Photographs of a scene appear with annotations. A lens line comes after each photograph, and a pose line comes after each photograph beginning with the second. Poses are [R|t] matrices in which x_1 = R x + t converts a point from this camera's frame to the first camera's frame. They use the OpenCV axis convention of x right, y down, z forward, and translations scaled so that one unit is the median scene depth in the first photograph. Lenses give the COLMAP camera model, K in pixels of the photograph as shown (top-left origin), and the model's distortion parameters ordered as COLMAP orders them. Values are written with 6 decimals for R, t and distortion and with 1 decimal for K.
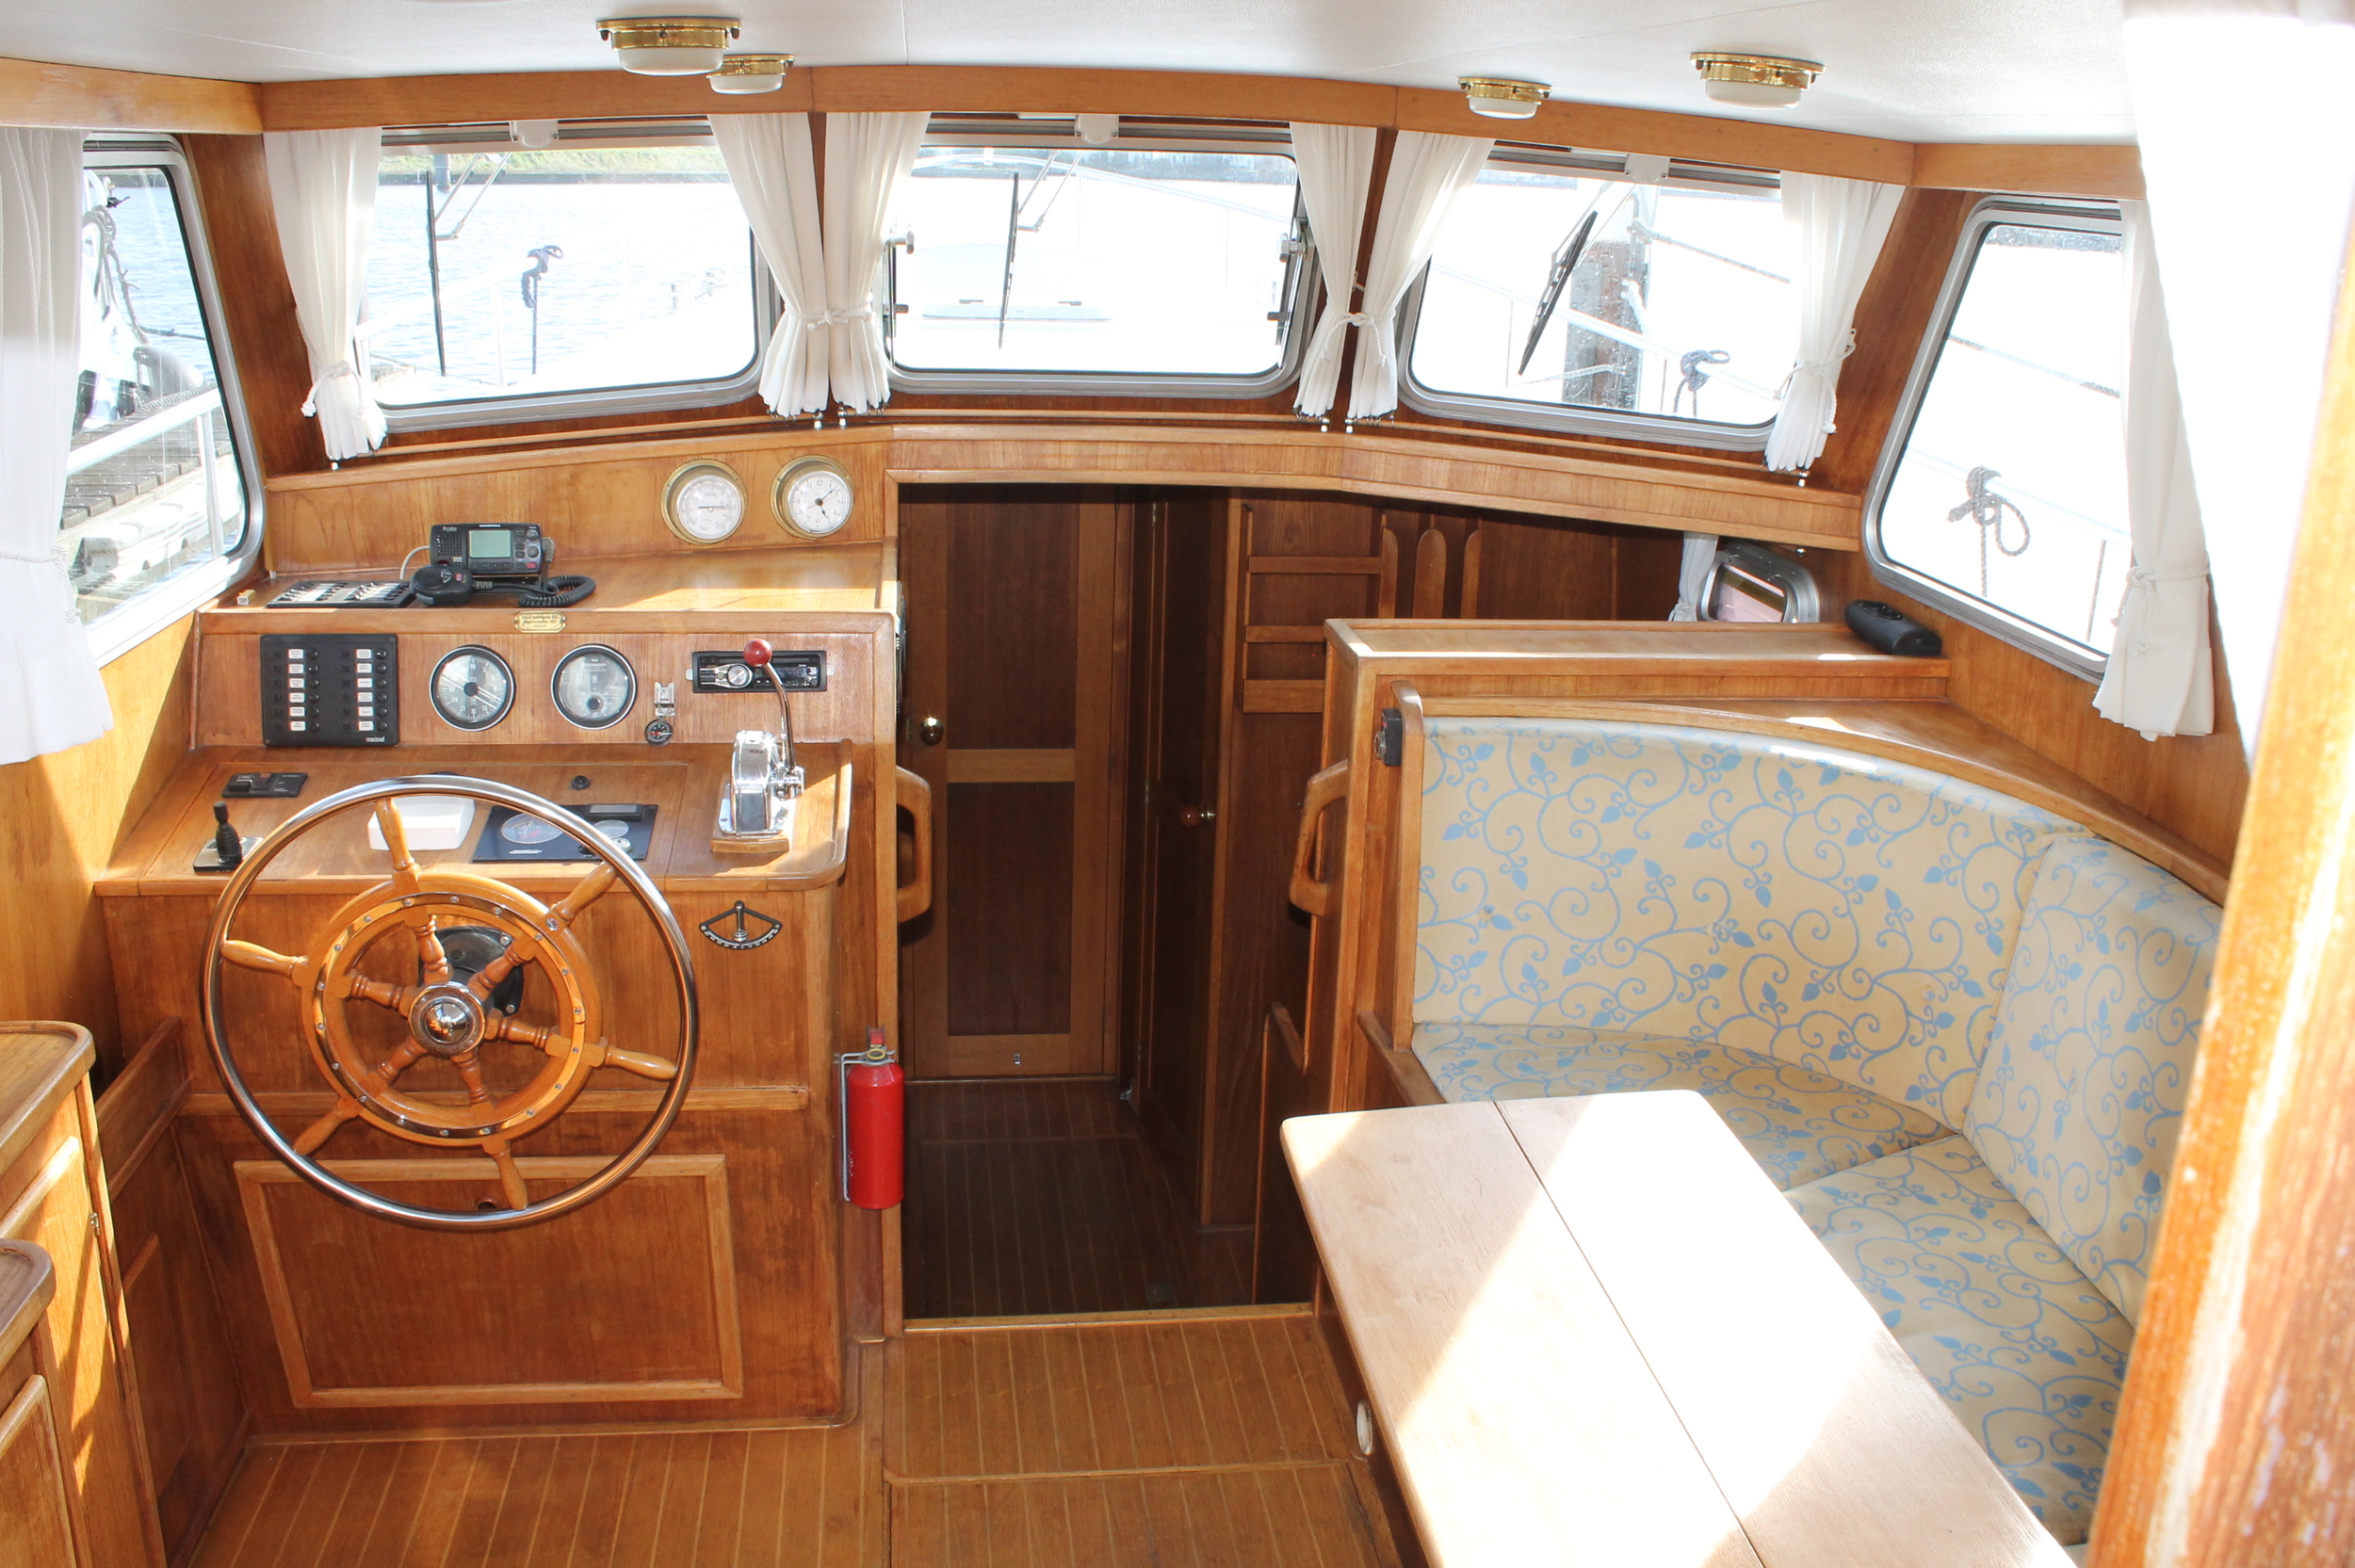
lens RADIAL K [[1972.4, 0, 1165.1], [0, 1972.4, 792.7], [0, 0, 1]] dist [-0.169577, 0.139530]
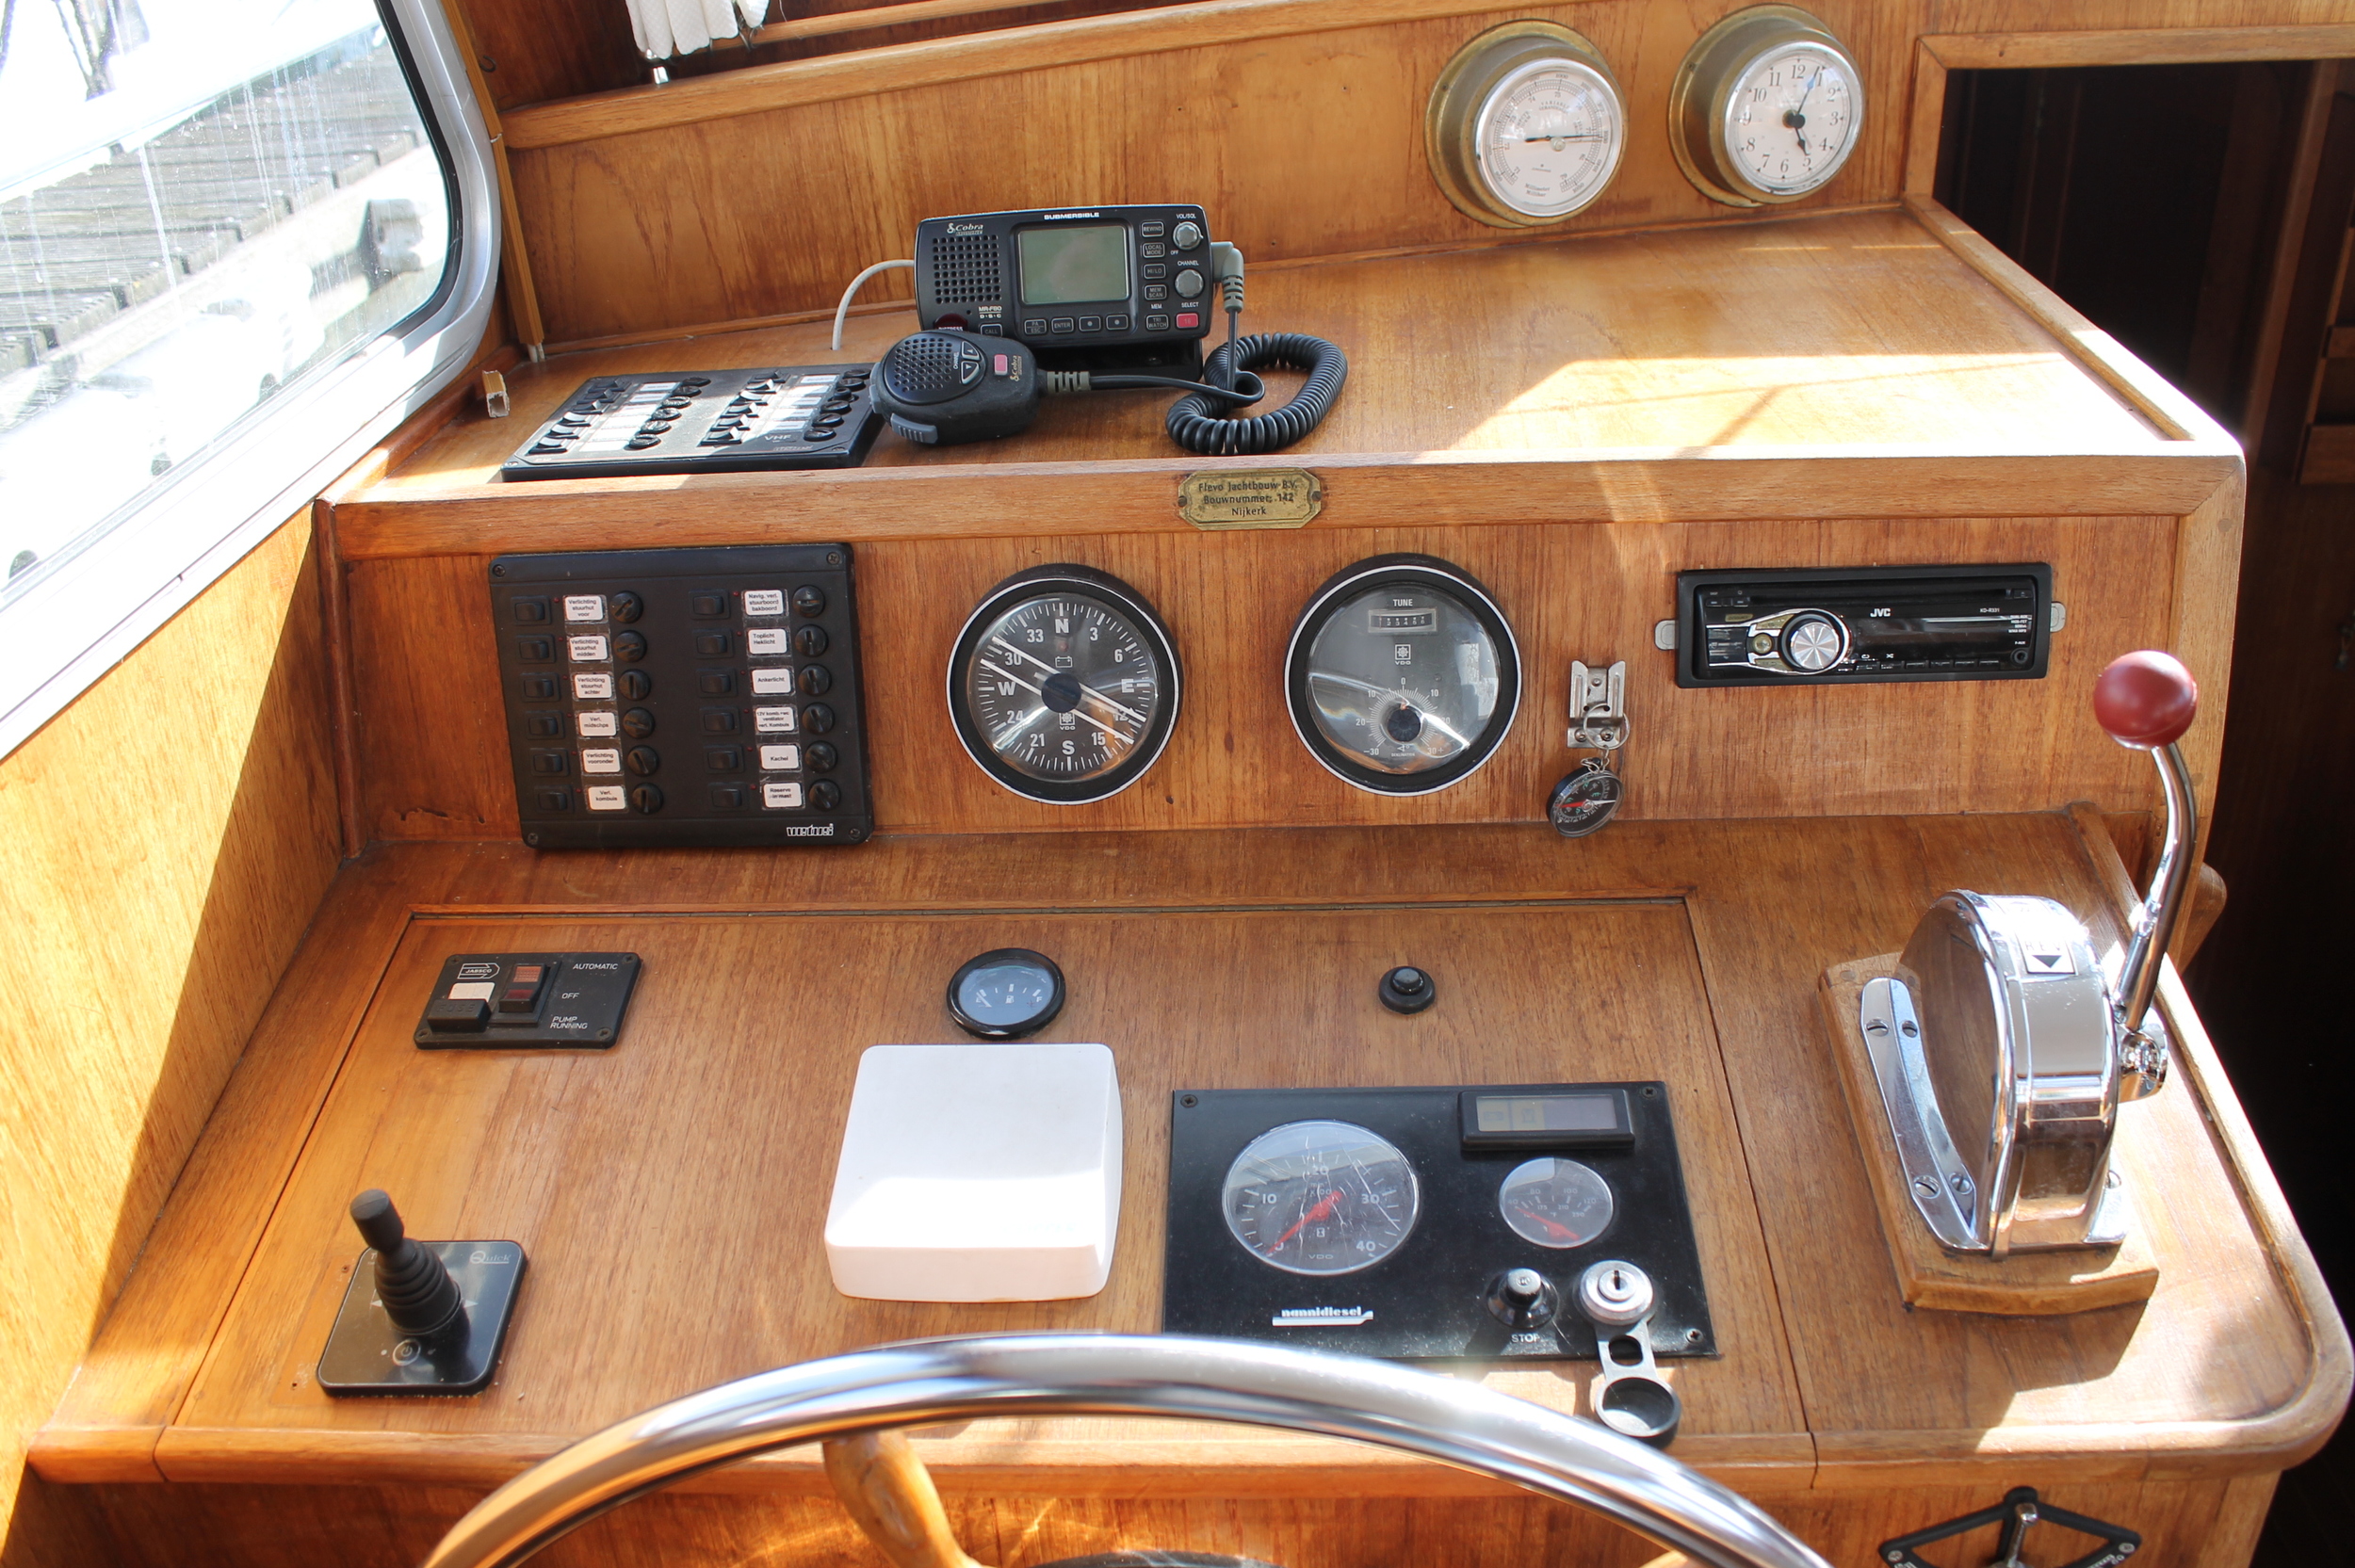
lens RADIAL K [[2030.1, 0, 1188.8], [0, 2030.1, 772.6], [0, 0, 1]] dist [-0.152841, 0.077371]
pose [[0.984157, 0.006884, -0.177166, -0.265810], [0.025948, 0.982895, 0.182332, -0.105835], [0.175391, -0.184041, 0.967144, 0.628842]]
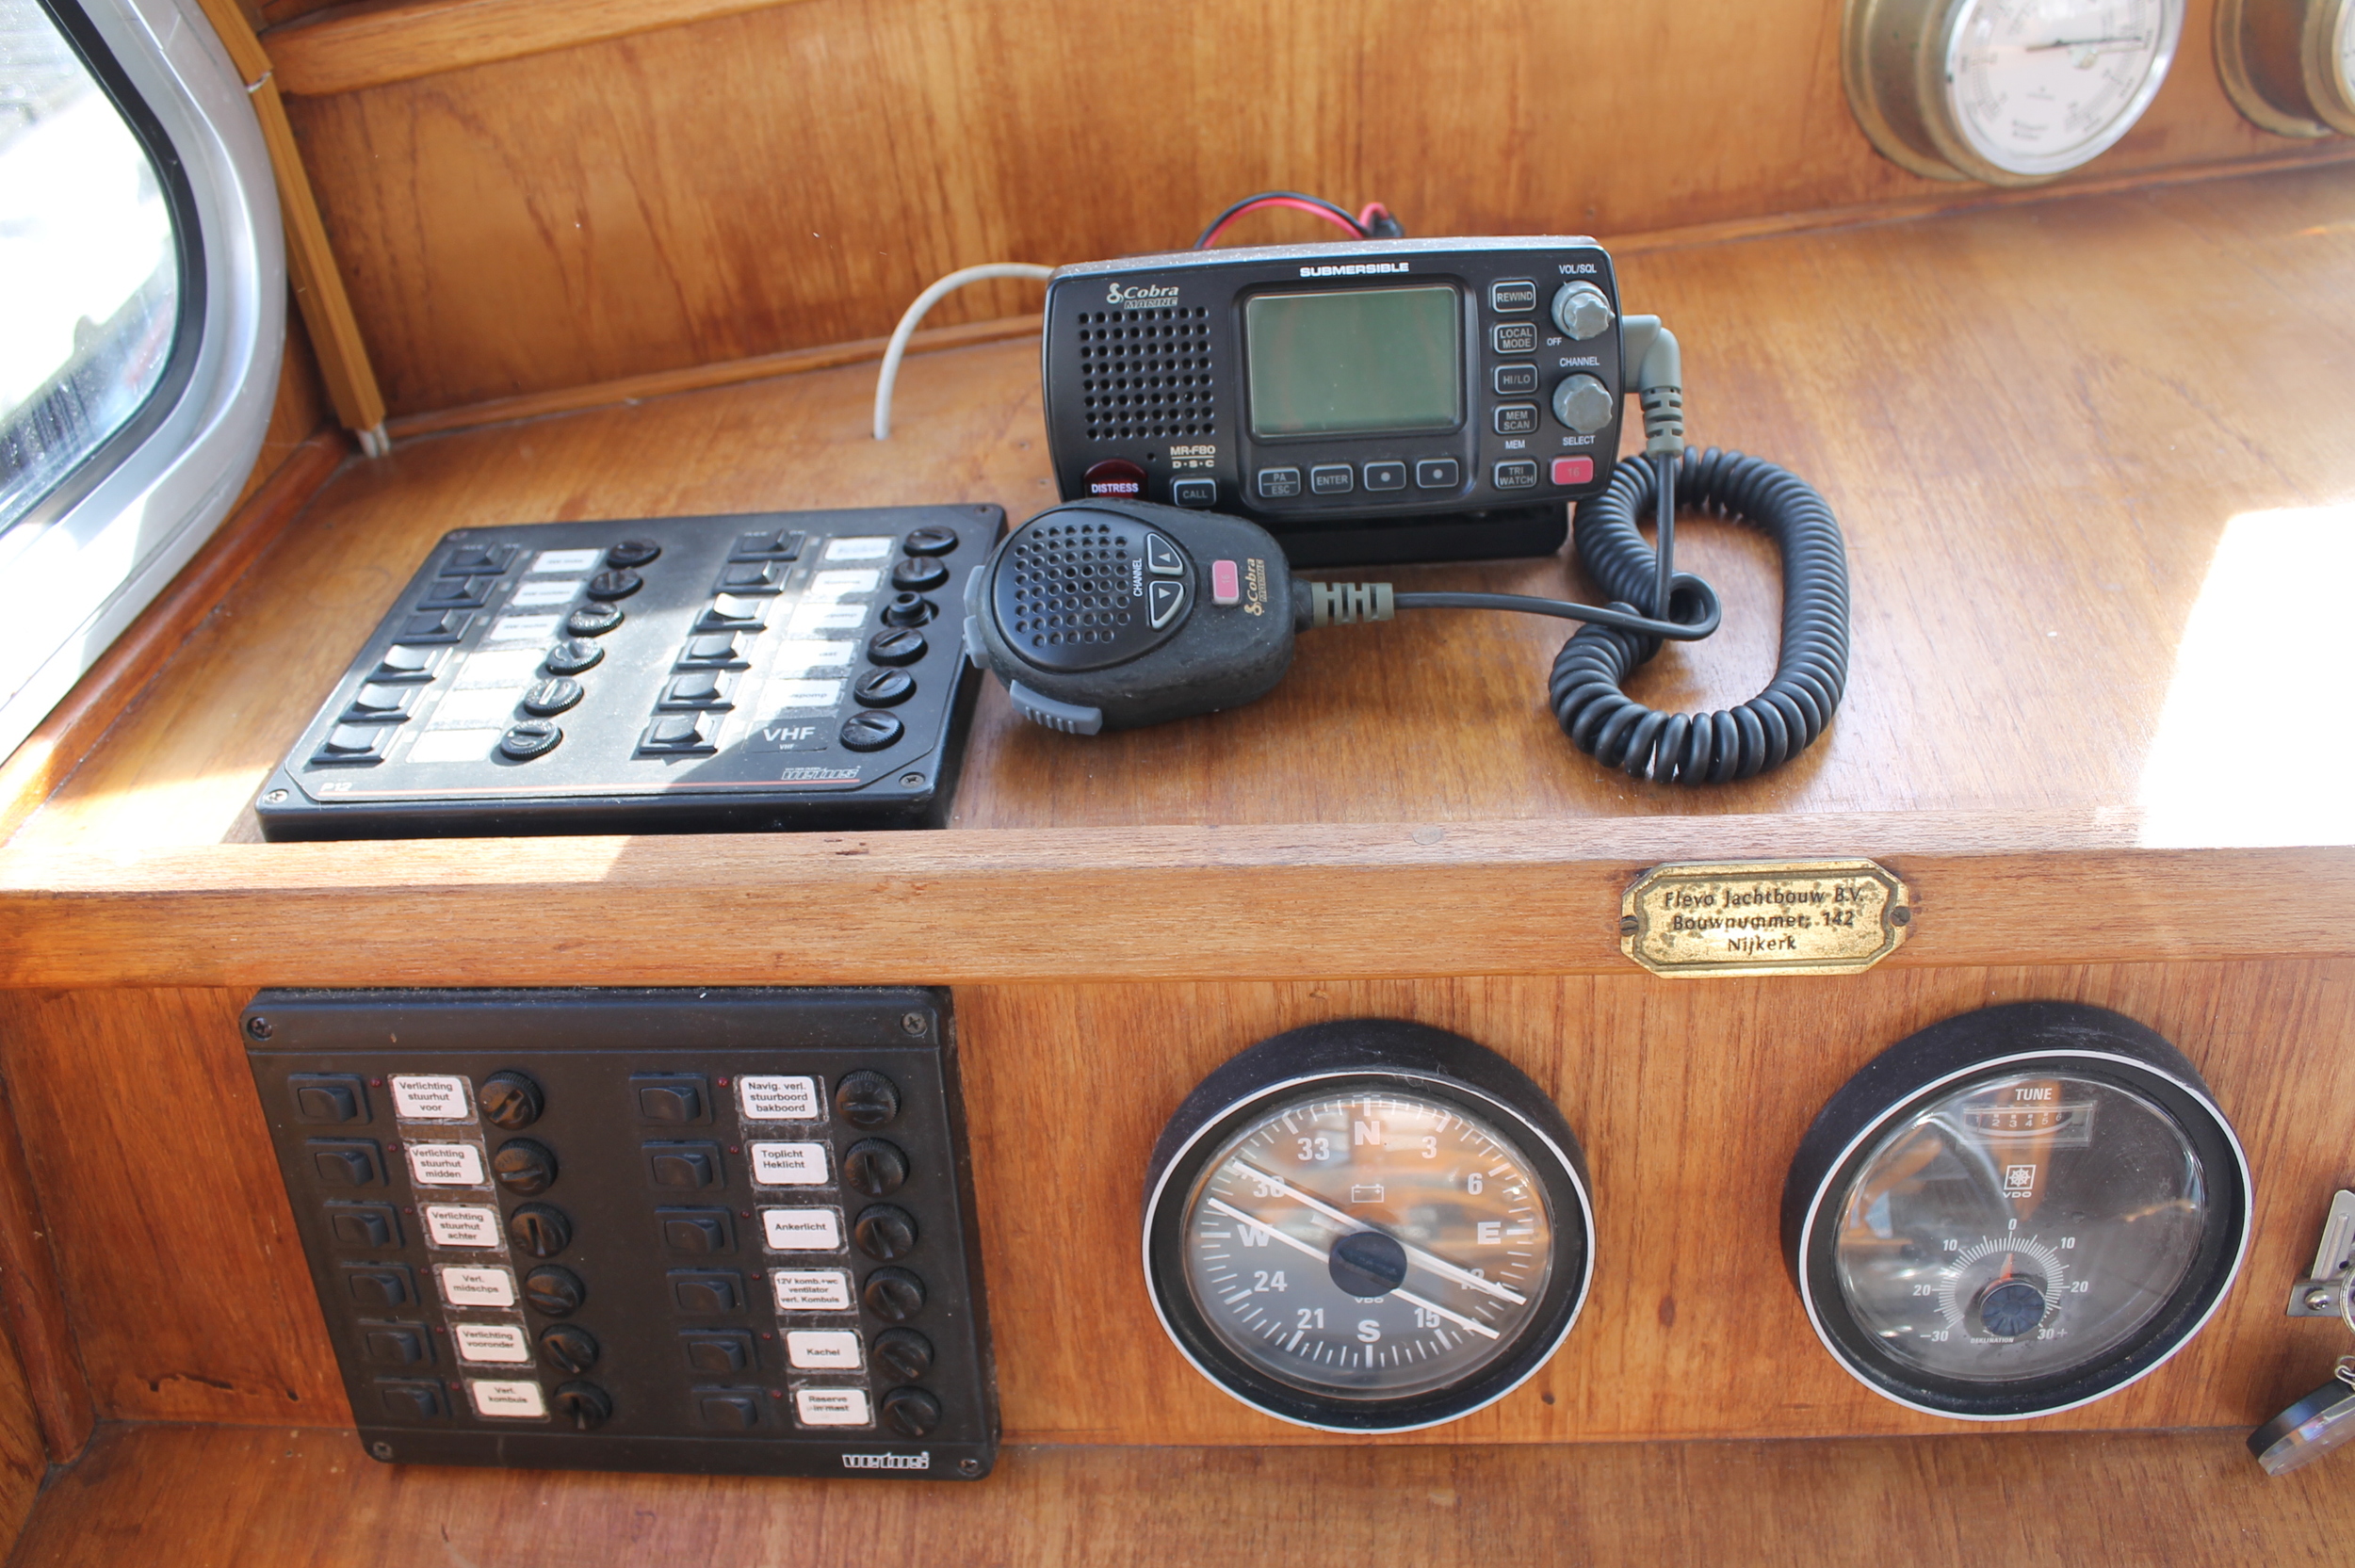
lens RADIAL K [[1972.4, 0, 1191.4], [0, 1972.4, 771.6], [0, 0, 1]] dist [-0.169577, 0.139530]
pose [[0.983915, 0.019176, -0.177604, -0.339472], [0.036849, 0.951052, 0.306826, -0.154599], [0.174794, -0.308435, 0.935048, 0.826550]]
